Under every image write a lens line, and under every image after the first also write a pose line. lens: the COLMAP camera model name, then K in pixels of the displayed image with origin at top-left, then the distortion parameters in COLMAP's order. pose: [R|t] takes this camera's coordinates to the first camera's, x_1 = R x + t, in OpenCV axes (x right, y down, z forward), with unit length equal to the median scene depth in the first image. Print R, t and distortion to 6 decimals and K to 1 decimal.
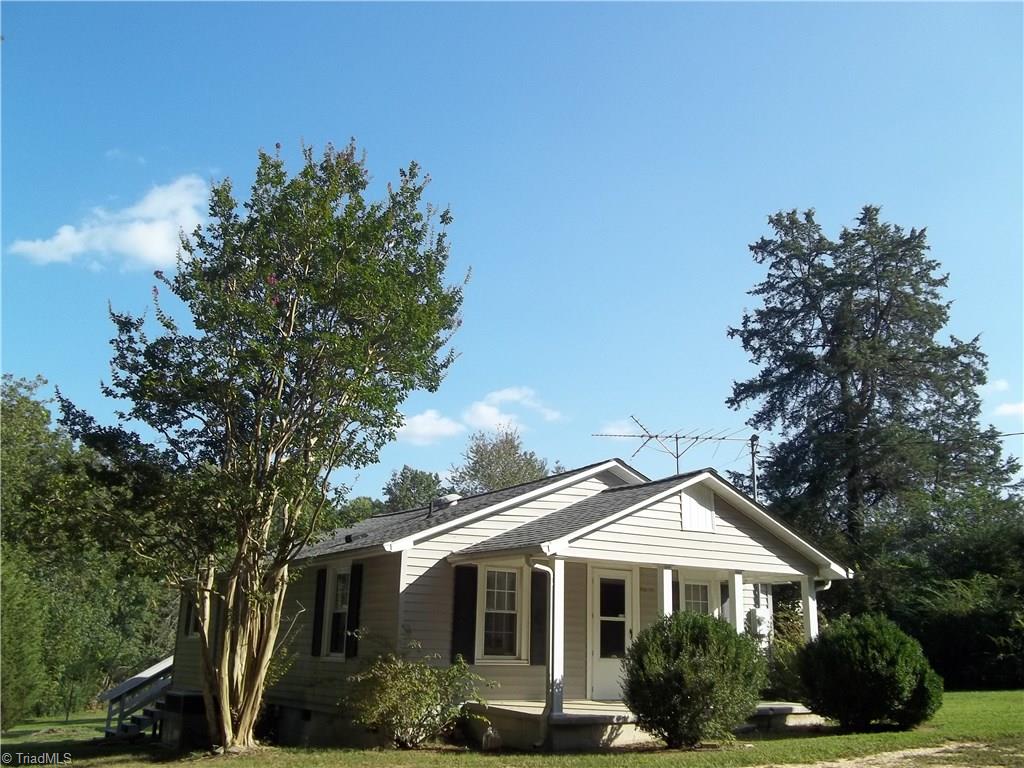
lens RADIAL K [[965.5, 0, 512.3], [0, 965.5, 384.0], [0, 0, 1]] dist [-0.013683, 0.000000]
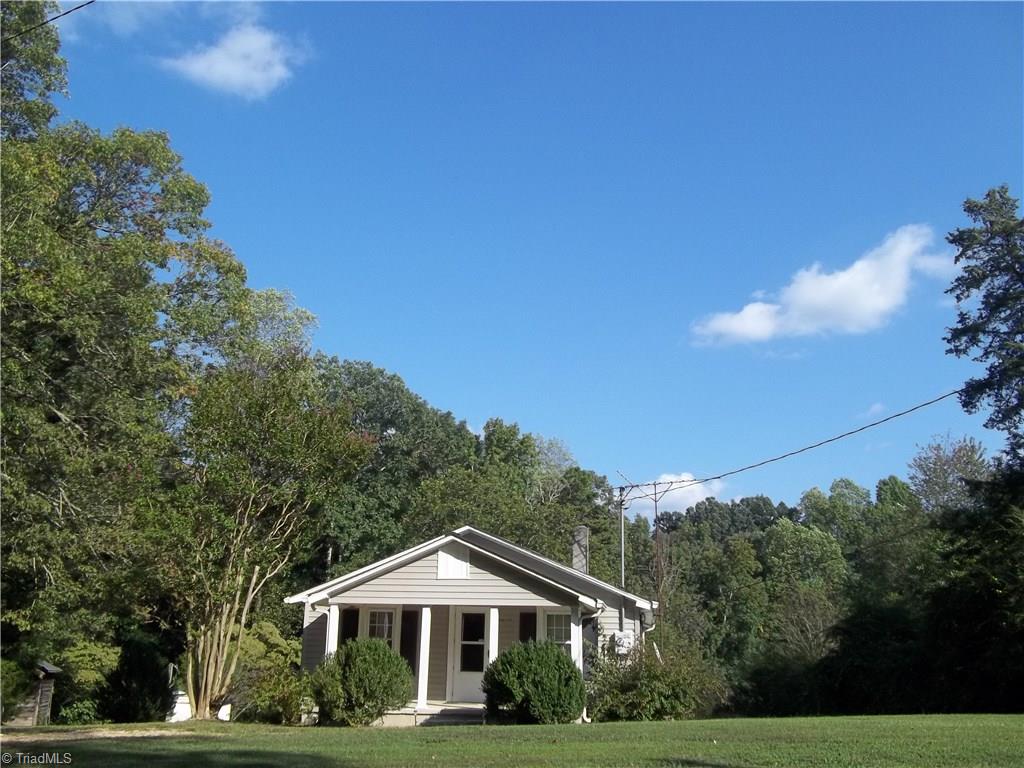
lens RADIAL K [[965.5, 0, 513.6], [0, 965.5, 383.5], [0, 0, 1]] dist [-0.013683, 0.000000]
pose [[0.780029, -0.175108, -0.600743, 1.025125], [0.160873, 0.983895, -0.077908, -0.000883], [0.604710, -0.035873, 0.795637, -0.033861]]
